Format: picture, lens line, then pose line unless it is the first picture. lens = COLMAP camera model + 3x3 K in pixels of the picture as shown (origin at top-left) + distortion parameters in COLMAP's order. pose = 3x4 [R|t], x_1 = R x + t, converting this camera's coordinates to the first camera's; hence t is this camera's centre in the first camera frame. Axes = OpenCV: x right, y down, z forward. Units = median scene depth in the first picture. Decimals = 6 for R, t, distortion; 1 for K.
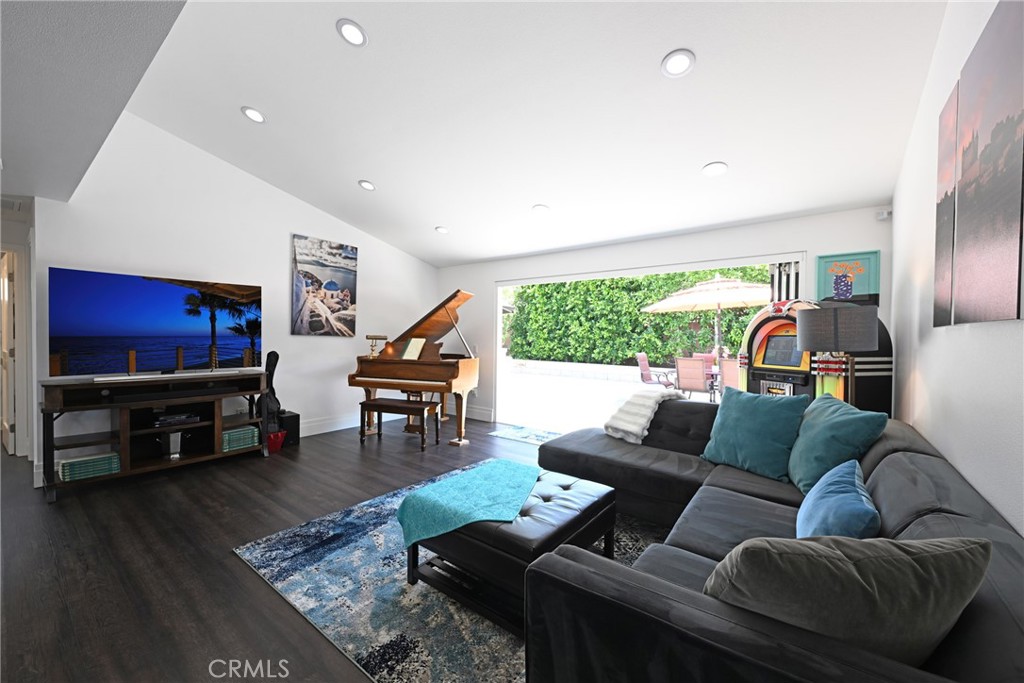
lens RADIAL K [[403.4, 0, 511.1], [0, 403.4, 340.4], [0, 0, 1]] dist [-0.001821, 0.000791]
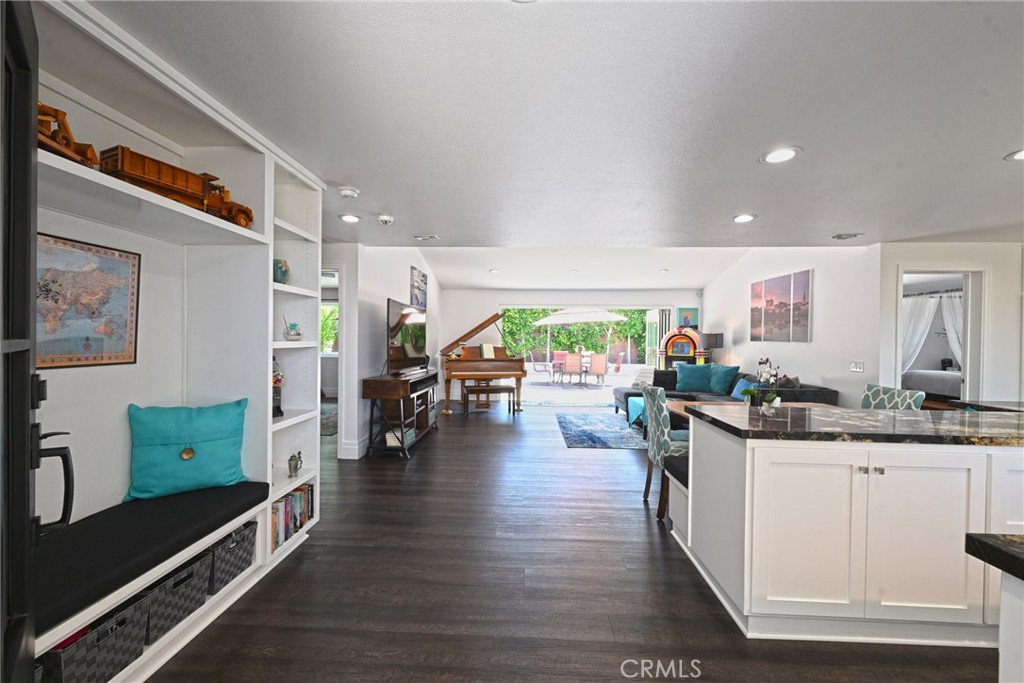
lens RADIAL K [[403.4, 0, 507.9], [0, 403.4, 339.6], [0, 0, 1]] dist [-0.001821, 0.000791]
pose [[0.817375, -0.003608, 0.576095, -1.540754], [0.004581, 0.999989, -0.000237, -0.030083], [-0.576088, 0.002833, 0.817383, -0.389082]]
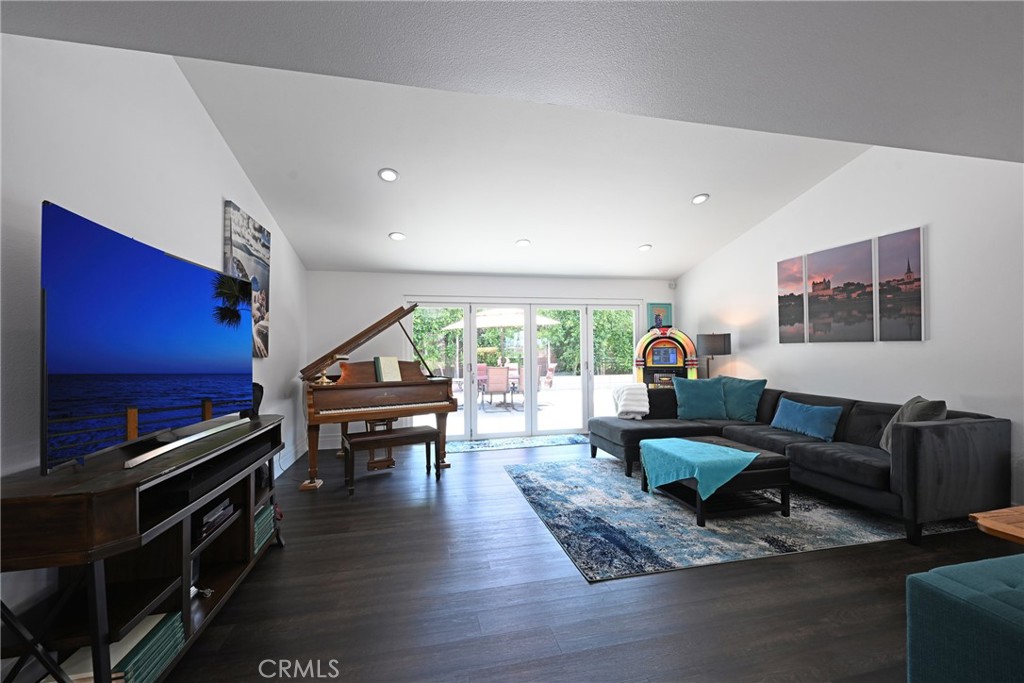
lens RADIAL K [[403.4, 0, 507.4], [0, 403.4, 340.1], [0, 0, 1]] dist [-0.001821, 0.000791]
pose [[0.638116, 0.001022, 0.769940, -1.100883], [0.025970, 0.999402, -0.022850, -0.021318], [-0.769502, 0.034576, 0.637707, 0.374702]]
